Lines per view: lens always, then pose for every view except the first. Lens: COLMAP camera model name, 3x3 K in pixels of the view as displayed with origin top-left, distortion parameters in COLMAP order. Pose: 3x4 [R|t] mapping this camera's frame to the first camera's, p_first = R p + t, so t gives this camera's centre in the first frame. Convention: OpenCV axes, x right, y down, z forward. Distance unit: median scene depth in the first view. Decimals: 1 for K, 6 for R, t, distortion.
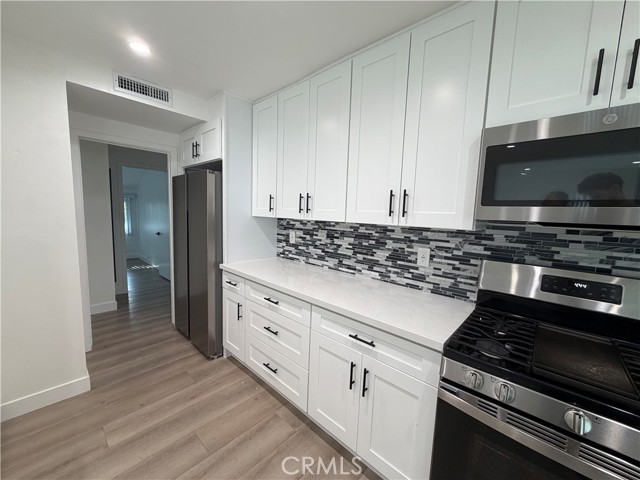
lens RADIAL K [[253.1, 0, 320.0], [0, 253.1, 240.0], [0, 0, 1]] dist [0.001788, 0.000112]
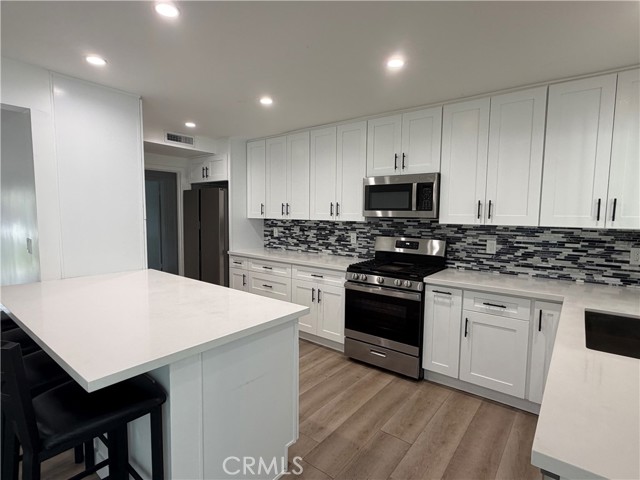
lens RADIAL K [[334.8, 0, 320.0], [0, 334.8, 240.0], [0, 0, 1]] dist [-0.000319, 0.000468]
pose [[0.996909, -0.029322, 0.072893, -0.000285], [0.031237, 0.999193, -0.025267, 0.110005], [-0.072093, 0.027466, 0.997020, -1.115936]]
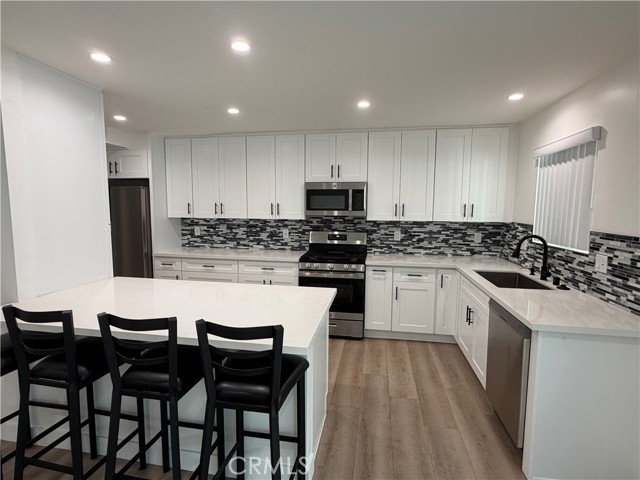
lens RADIAL K [[334.8, 0, 320.0], [0, 334.8, 240.0], [0, 0, 1]] dist [-0.000319, 0.000468]
pose [[0.842670, -0.082943, 0.532003, -0.670589], [0.080895, 0.996351, 0.027204, 0.055187], [-0.532318, 0.020112, 0.846305, -1.201509]]
